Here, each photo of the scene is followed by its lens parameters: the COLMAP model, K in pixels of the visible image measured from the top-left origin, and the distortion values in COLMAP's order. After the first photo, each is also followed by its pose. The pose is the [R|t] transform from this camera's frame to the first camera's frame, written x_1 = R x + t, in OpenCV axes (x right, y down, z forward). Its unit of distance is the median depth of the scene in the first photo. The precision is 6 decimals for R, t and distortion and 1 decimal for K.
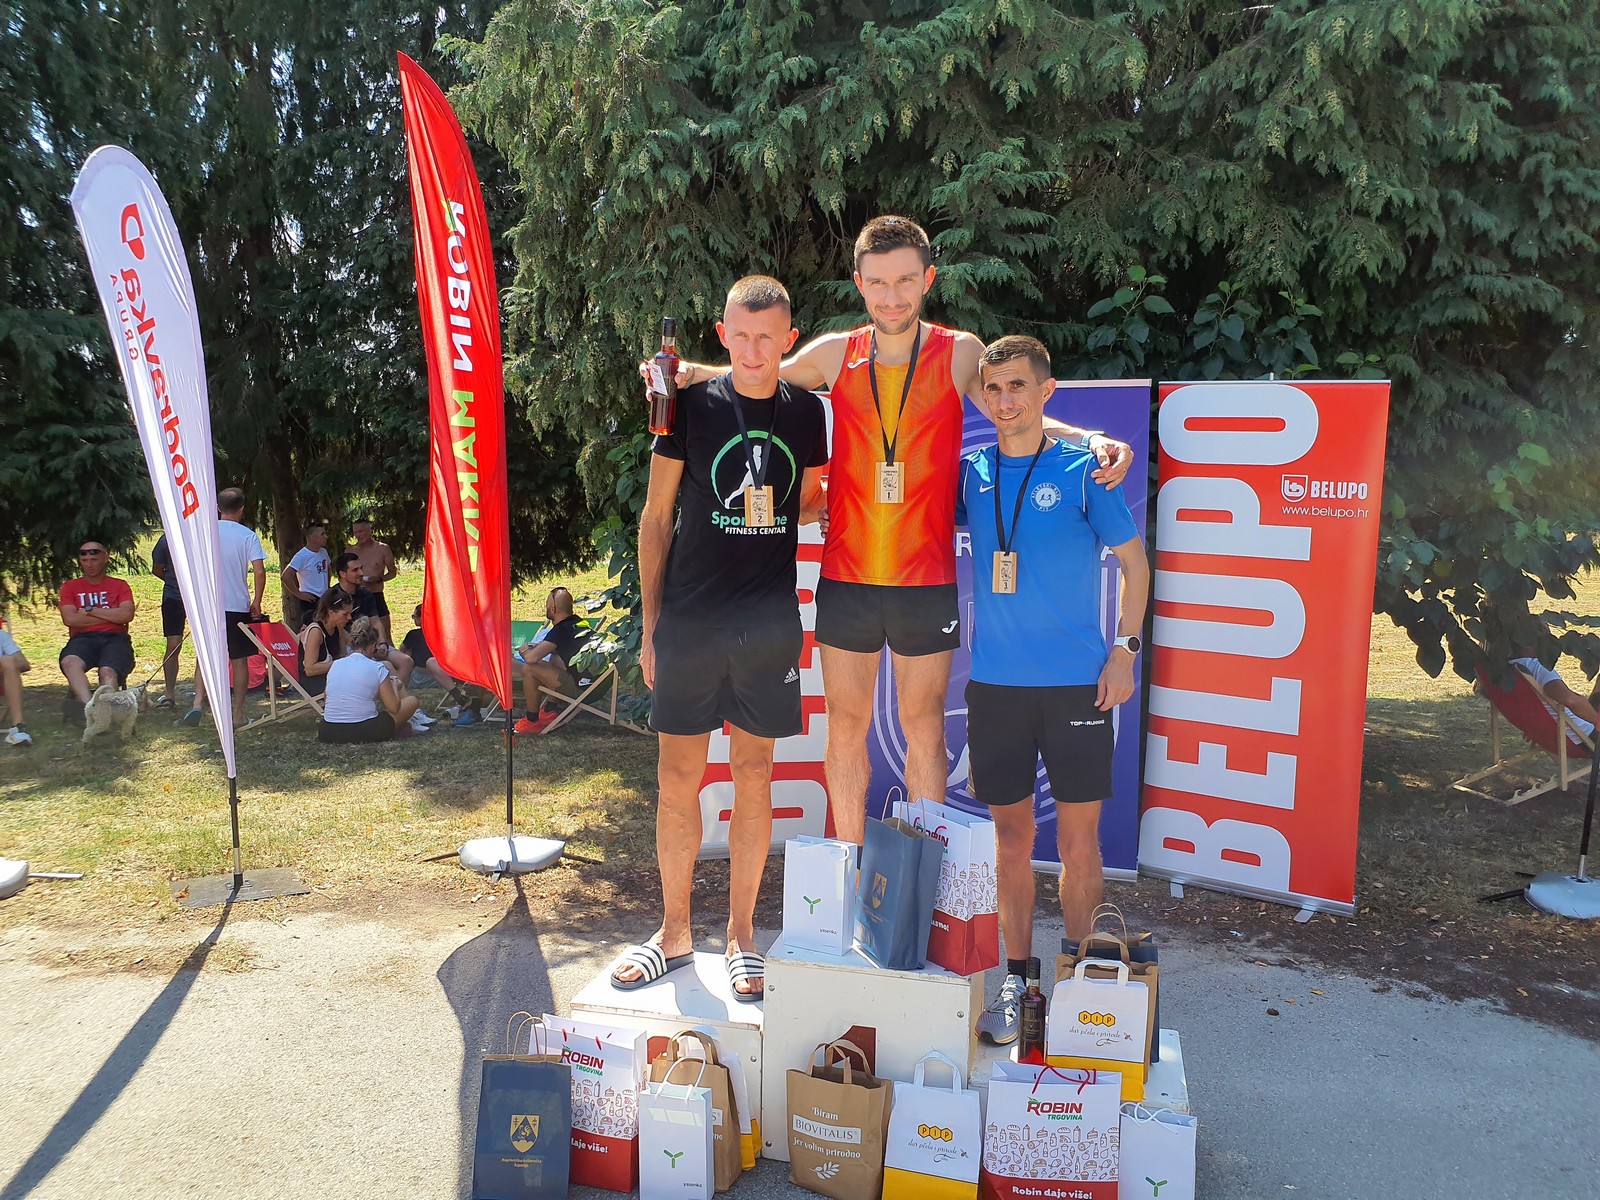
lens RADIAL K [[1317.3, 0, 822.7], [0, 1317.3, 652.5], [0, 0, 1]] dist [-0.011306, 0.004770]
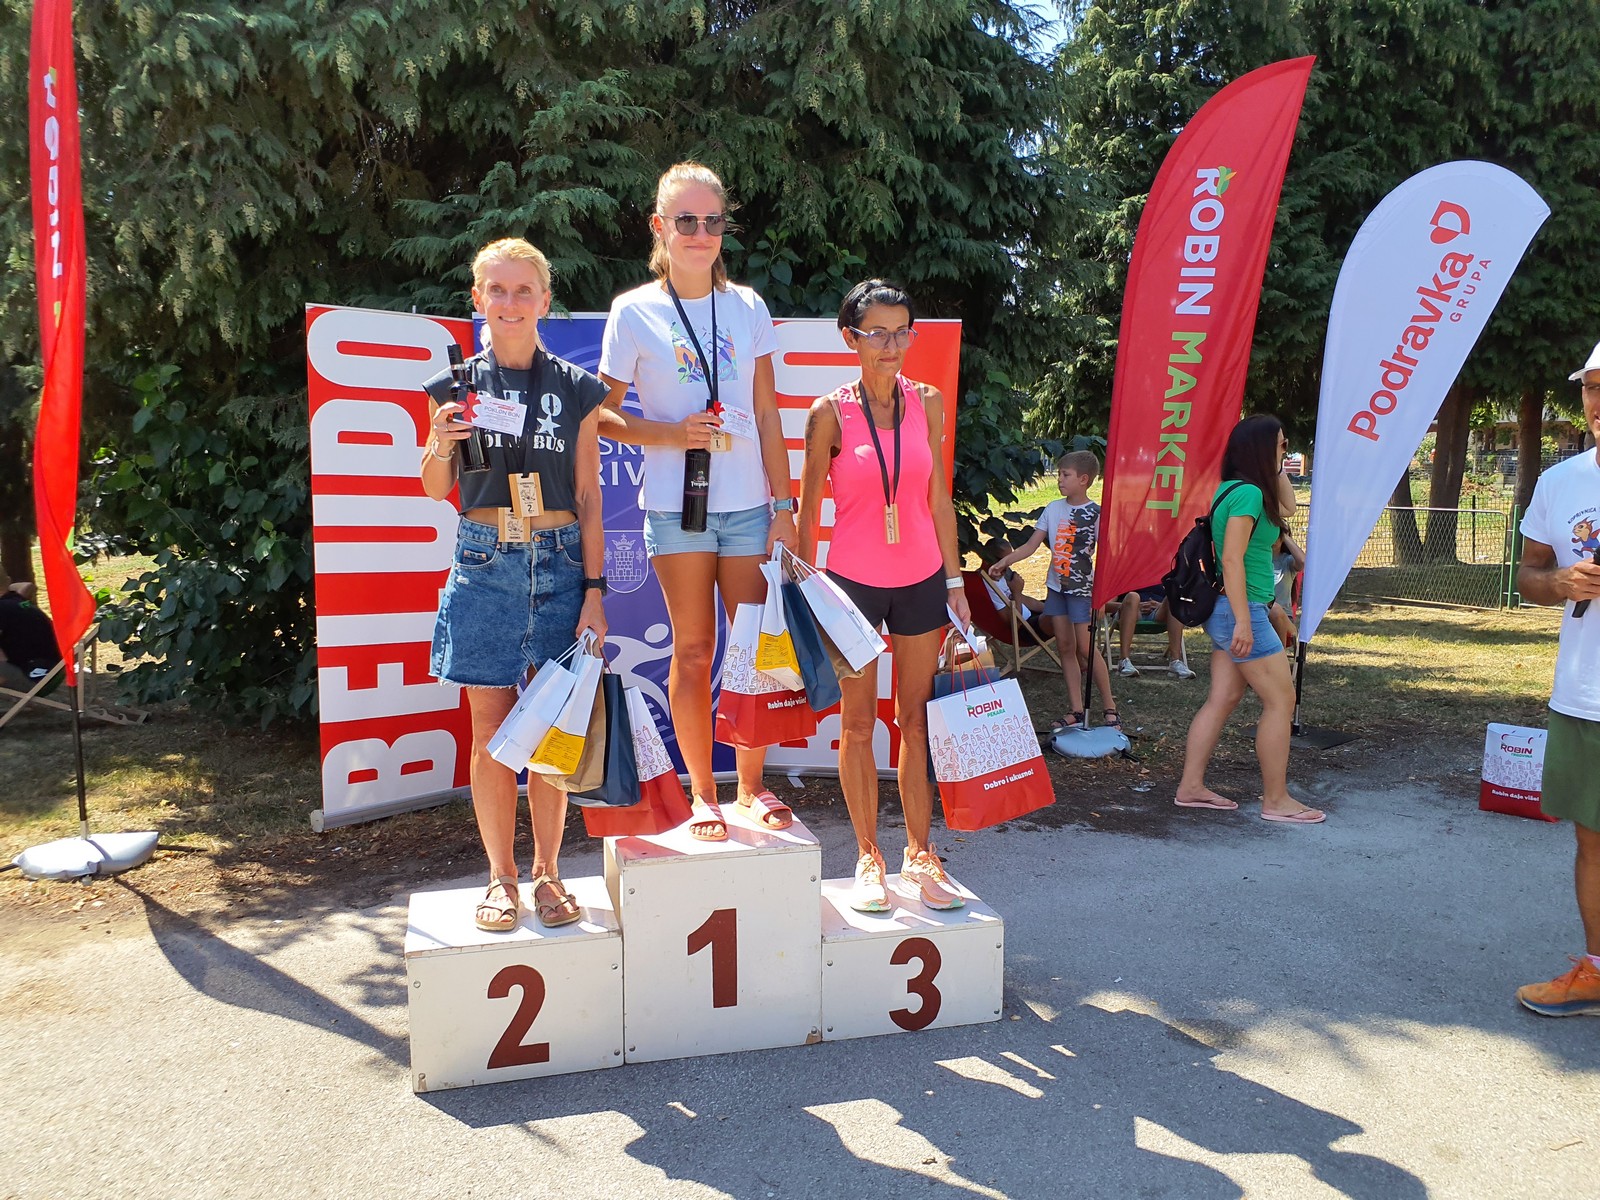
lens RADIAL K [[1317.3, 0, 822.7], [0, 1317.3, 652.5], [0, 0, 1]] dist [-0.011306, 0.004770]
pose [[0.868401, -0.090882, 0.487463, -0.222933], [0.080613, 0.995858, 0.042056, 0.024963], [-0.489266, 0.002774, 0.872130, 0.029020]]
